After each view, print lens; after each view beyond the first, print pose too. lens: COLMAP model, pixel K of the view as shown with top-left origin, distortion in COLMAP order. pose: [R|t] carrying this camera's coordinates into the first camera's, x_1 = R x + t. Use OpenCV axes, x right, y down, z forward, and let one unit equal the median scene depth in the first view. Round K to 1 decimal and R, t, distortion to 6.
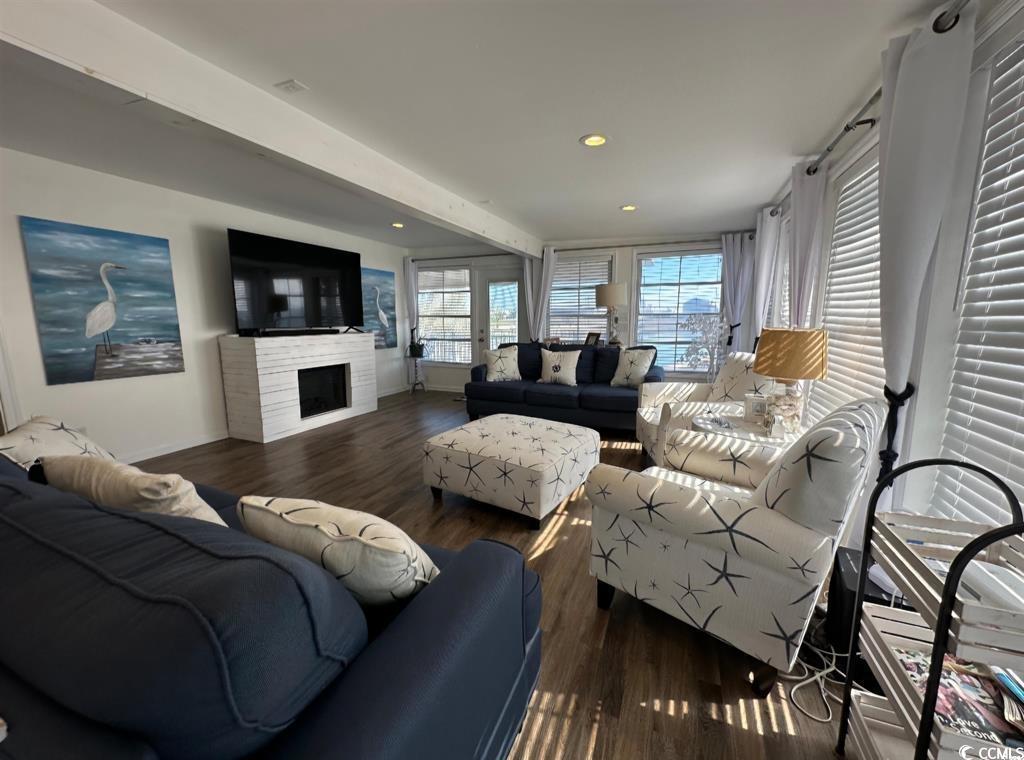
lens RADIAL K [[408.5, 0, 508.2], [0, 408.5, 379.9], [0, 0, 1]] dist [-0.000800, 0.000081]
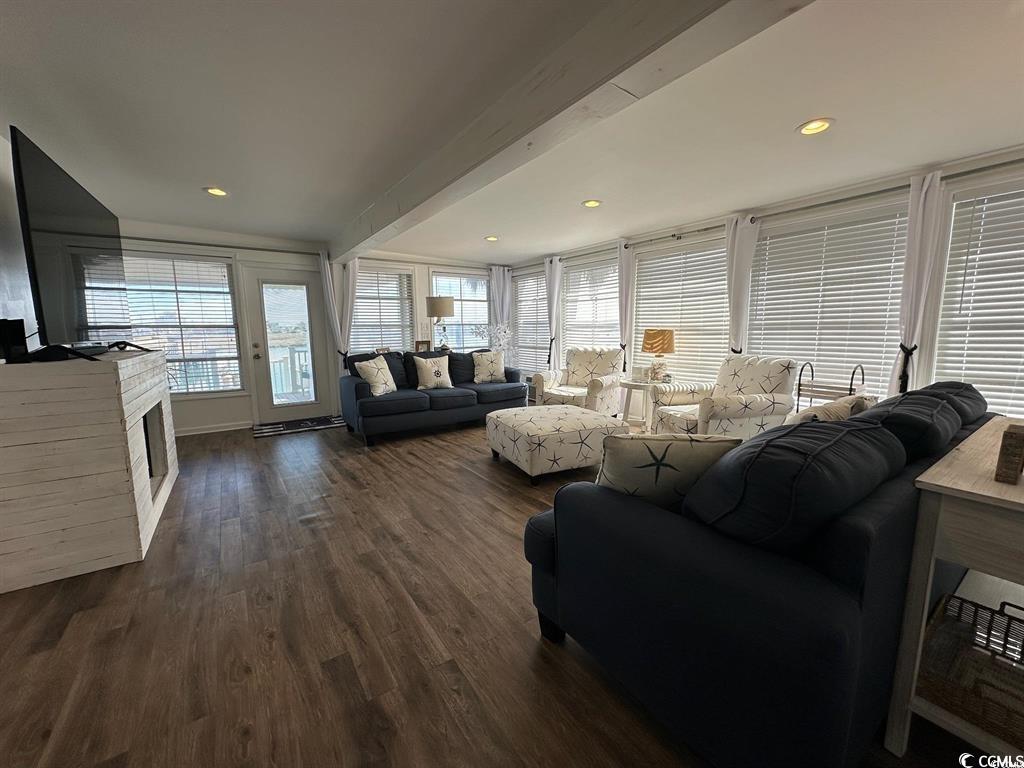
lens RADIAL K [[408.5, 0, 510.5], [0, 408.5, 383.8], [0, 0, 1]] dist [-0.000800, 0.000081]
pose [[0.536666, -0.113995, 0.836059, -0.553656], [0.136362, 0.989525, 0.047389, -0.022015], [-0.832704, 0.088575, 0.546589, 0.217958]]
